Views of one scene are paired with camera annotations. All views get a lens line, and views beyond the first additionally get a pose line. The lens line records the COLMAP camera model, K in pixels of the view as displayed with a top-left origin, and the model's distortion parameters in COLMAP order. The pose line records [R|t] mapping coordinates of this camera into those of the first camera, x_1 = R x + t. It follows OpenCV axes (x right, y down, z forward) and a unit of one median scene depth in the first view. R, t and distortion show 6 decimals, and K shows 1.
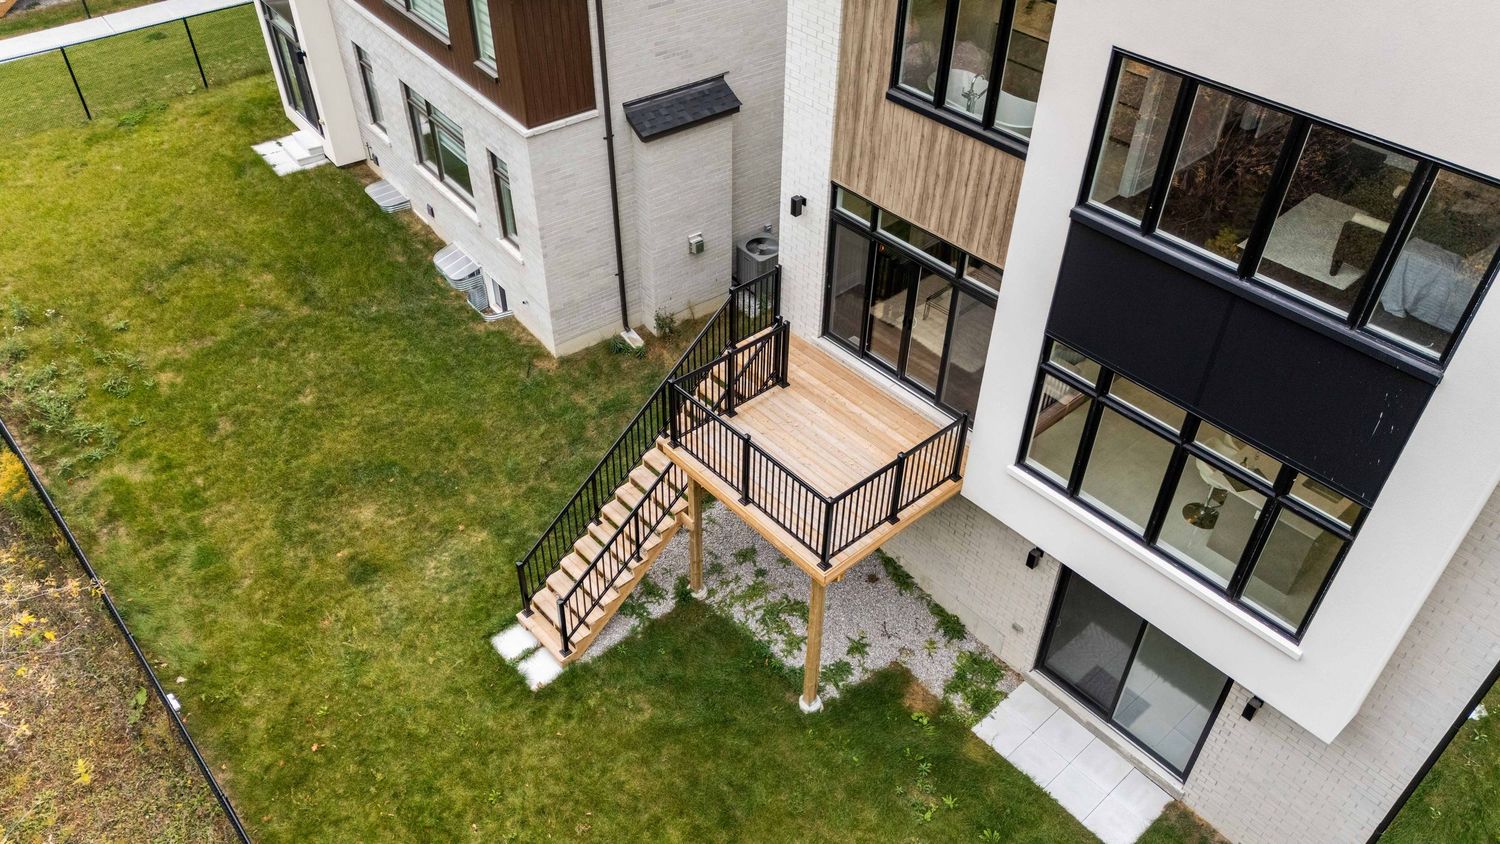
lens RADIAL K [[1096.3, 0, 748.6], [0, 1096.3, 421.0], [0, 0, 1]] dist [0.078501, -0.078639]
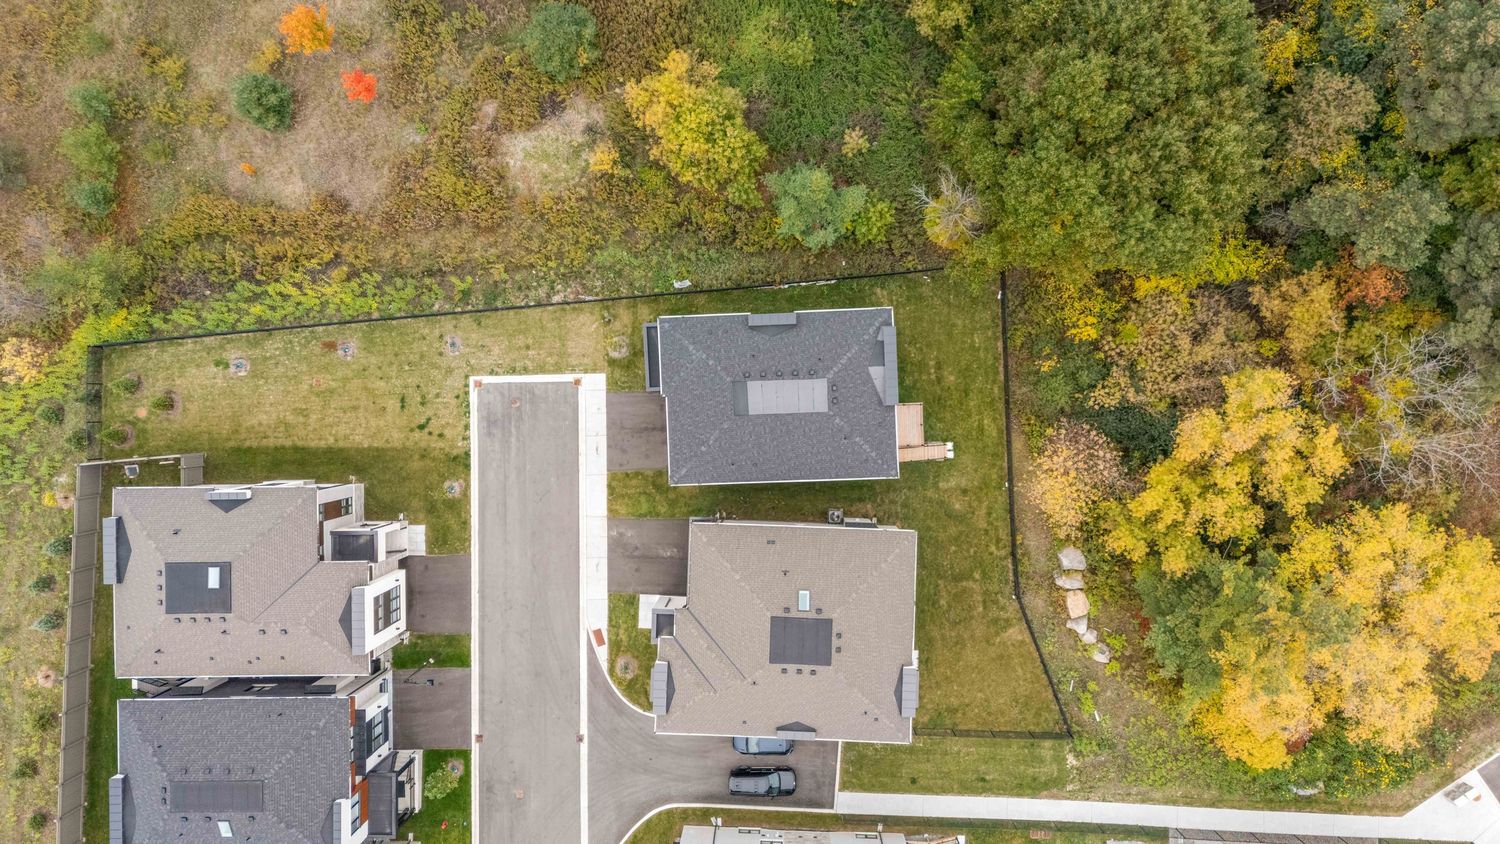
lens RADIAL K [[1096.3, 0, 747.6], [0, 1096.3, 419.9], [0, 0, 1]] dist [0.078501, -0.078639]
pose [[-0.772083, -0.635514, -0.003293, 0.622165], [0.427171, -0.522791, 0.737709, -3.836903], [-0.470546, 0.568165, 0.675111, -2.051189]]
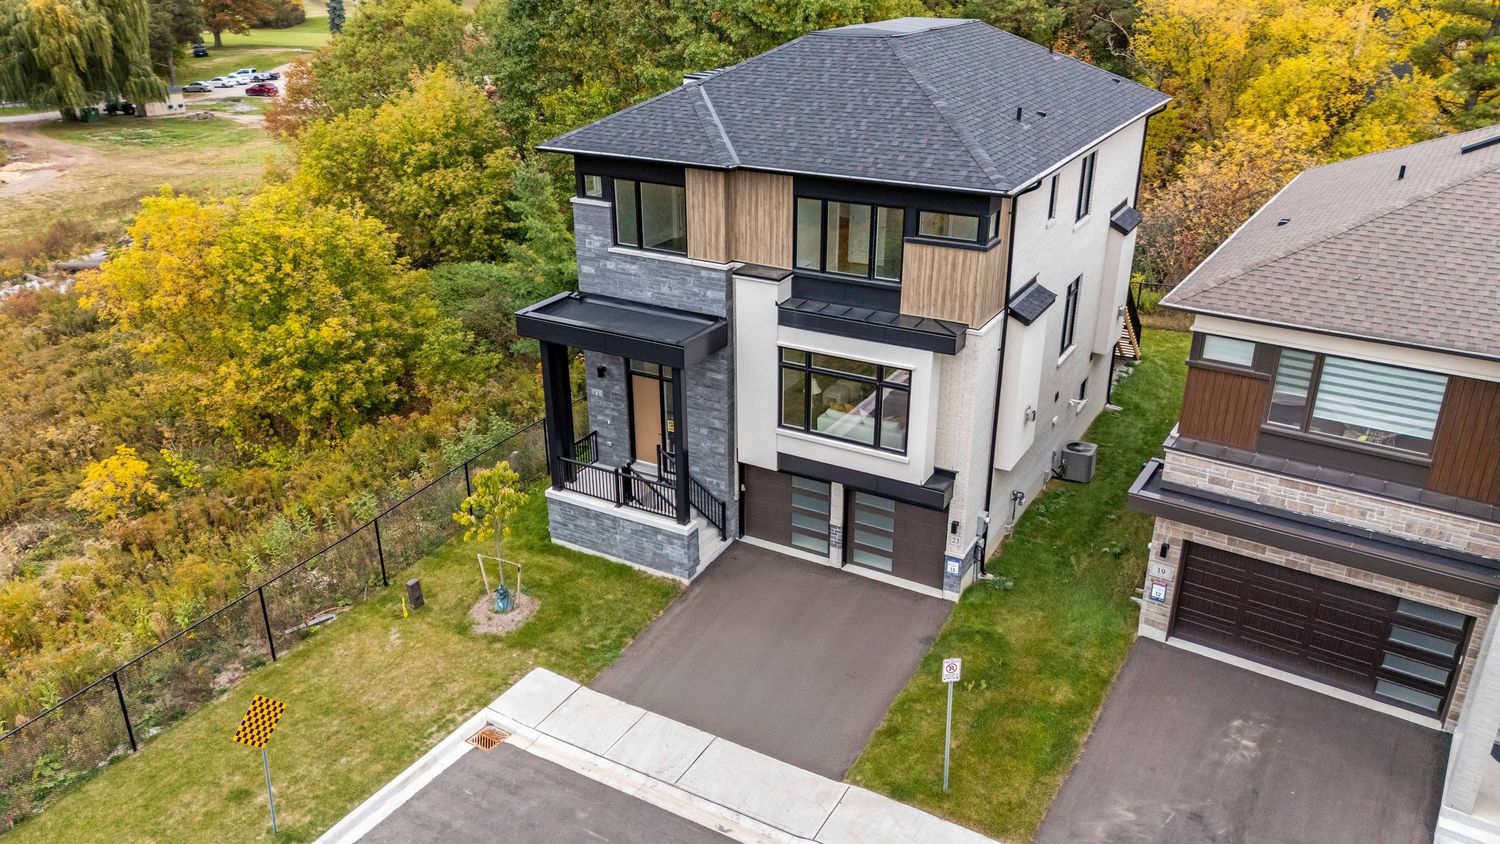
lens RADIAL K [[1096.3, 0, 751.3], [0, 1096.3, 420.4], [0, 0, 1]] dist [0.078501, -0.078639]
pose [[-0.948070, 0.117238, -0.295667, 1.381788], [-0.214718, 0.449883, 0.866892, -1.738335], [0.234648, 0.885359, -0.401347, 1.958160]]
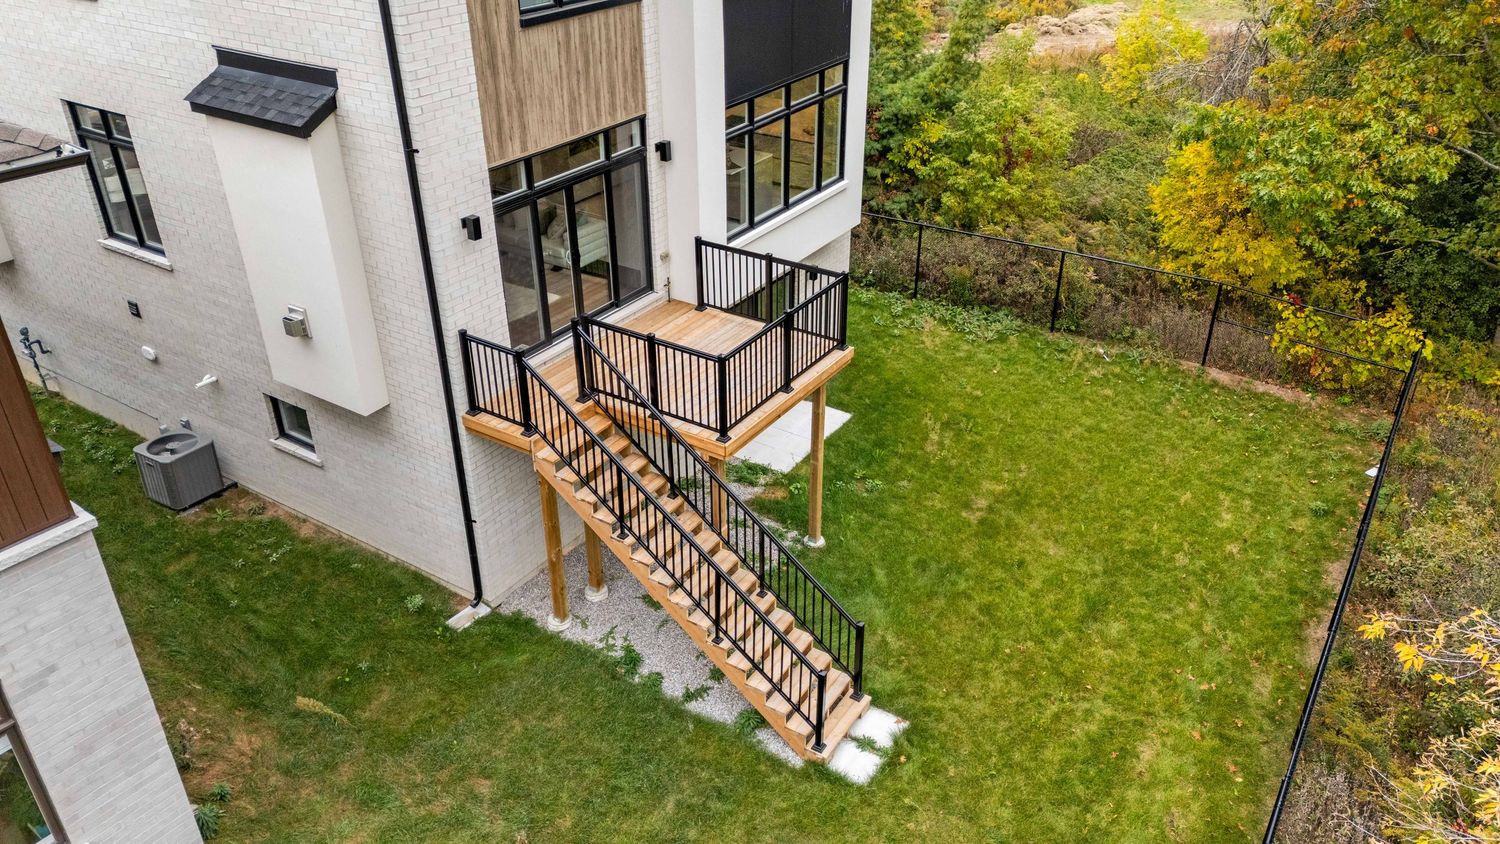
lens RADIAL K [[1096.3, 0, 752.3], [0, 1096.3, 424.9], [0, 0, 1]] dist [0.078501, -0.078639]
pose [[-0.267115, -0.493316, 0.827822, -0.731928], [0.628077, 0.562393, 0.537805, -0.406386], [-0.730868, 0.663592, 0.159617, 0.777514]]
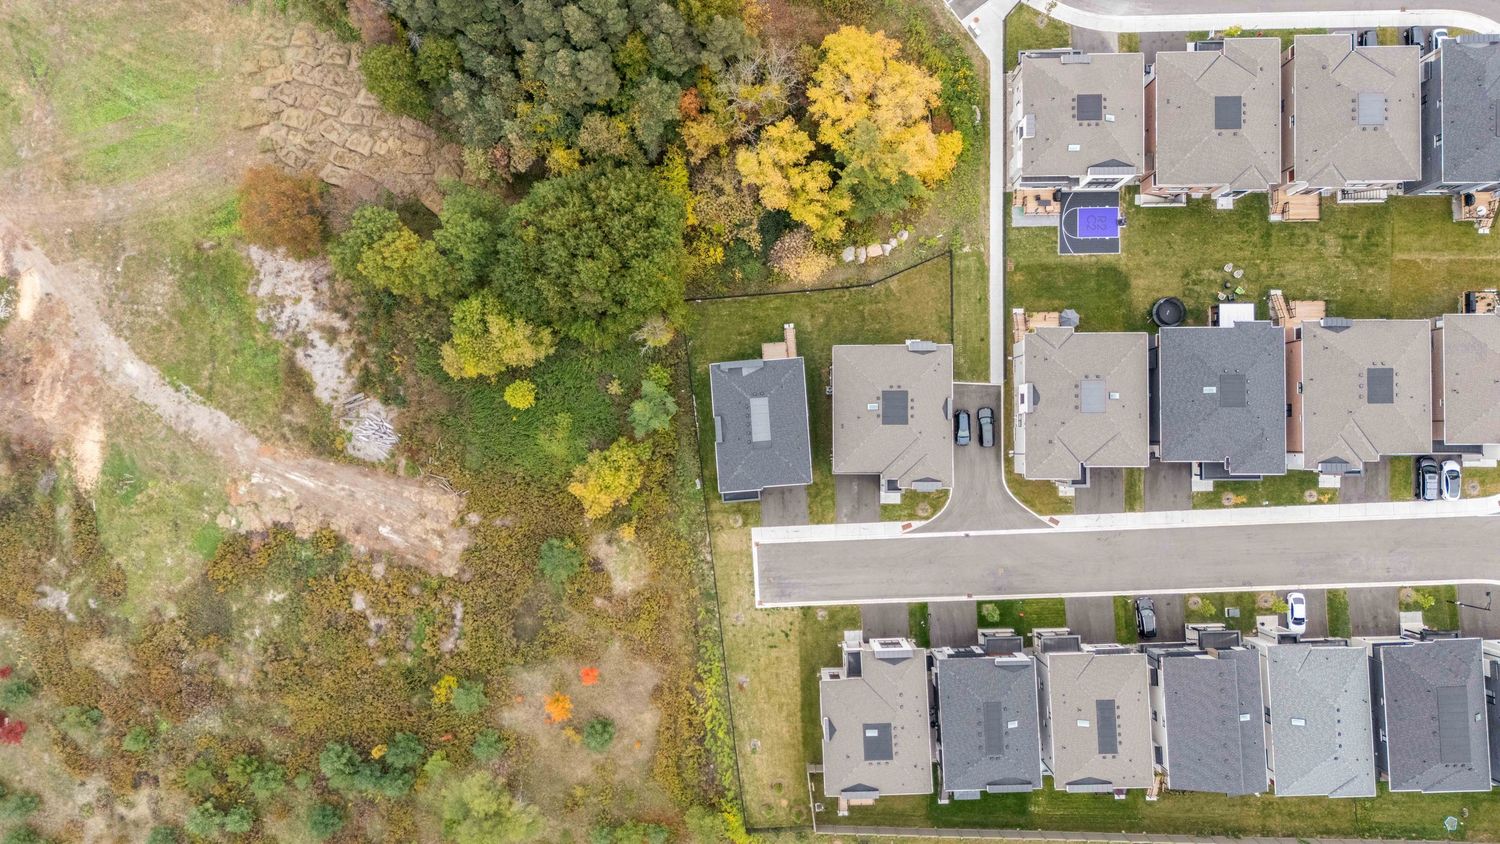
lens RADIAL K [[1096.3, 0, 748.4], [0, 1096.3, 428.6], [0, 0, 1]] dist [0.078501, -0.078639]
pose [[-0.608511, 0.793497, -0.008797, 0.719575], [-0.505295, -0.378902, 0.775313, -6.682897], [0.611875, 0.476231, 0.631516, -4.306612]]
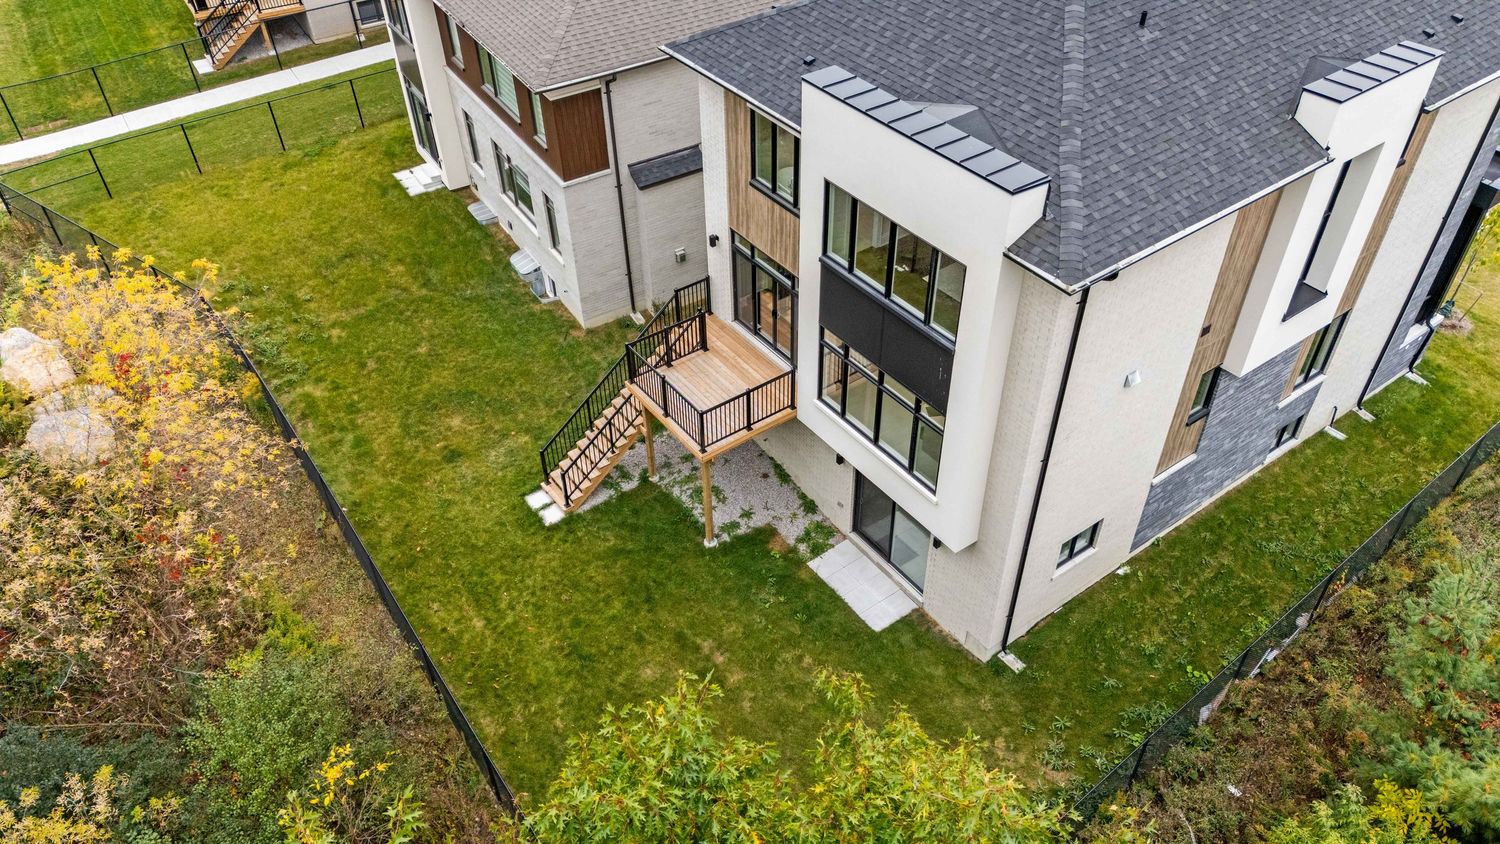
lens RADIAL K [[1096.3, 0, 750.3], [0, 1096.3, 417.4], [0, 0, 1]] dist [0.078501, -0.078639]
pose [[0.994715, 0.043852, -0.092835, 0.252223], [-0.042682, 0.998983, 0.014551, 0.040953], [0.093379, -0.010512, 0.995575, -0.609791]]
